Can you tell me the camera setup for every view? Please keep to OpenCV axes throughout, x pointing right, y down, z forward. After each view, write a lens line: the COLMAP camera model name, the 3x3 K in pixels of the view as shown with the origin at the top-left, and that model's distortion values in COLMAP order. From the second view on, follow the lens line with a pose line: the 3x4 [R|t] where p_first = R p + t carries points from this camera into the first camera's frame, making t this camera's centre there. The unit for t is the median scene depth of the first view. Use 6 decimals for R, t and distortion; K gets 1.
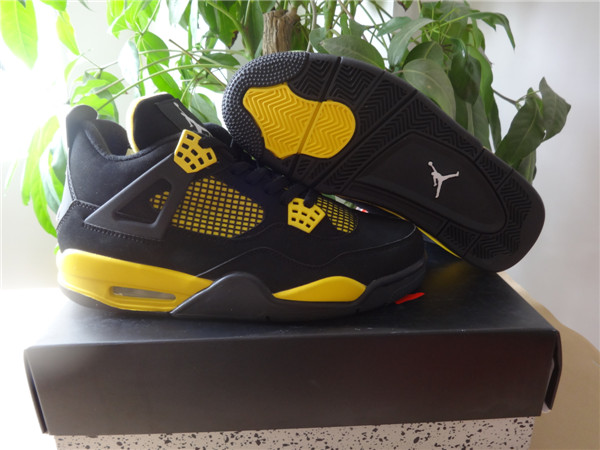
lens RADIAL K [[459.0, 0, 302.7], [0, 459.0, 227.5], [0, 0, 1]] dist [-0.013545, 0.002782]
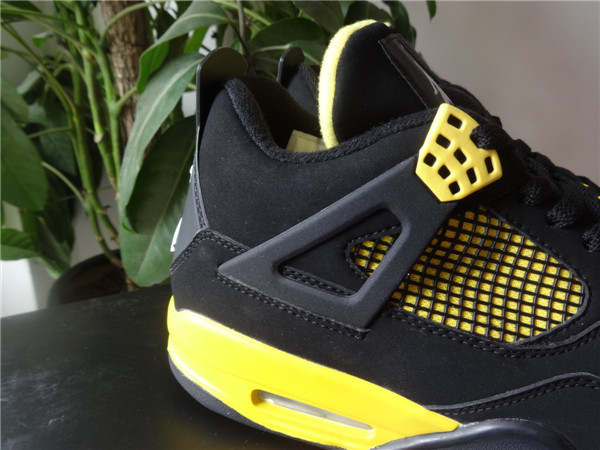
lens RADIAL K [[459.0, 0, 304.1], [0, 459.0, 221.8], [0, 0, 1]] dist [-0.013545, 0.002782]
pose [[0.973356, 0.093437, -0.209400, -0.277448], [-0.078570, 0.993833, 0.078244, -0.119605], [0.215420, -0.059707, 0.974694, 0.512516]]
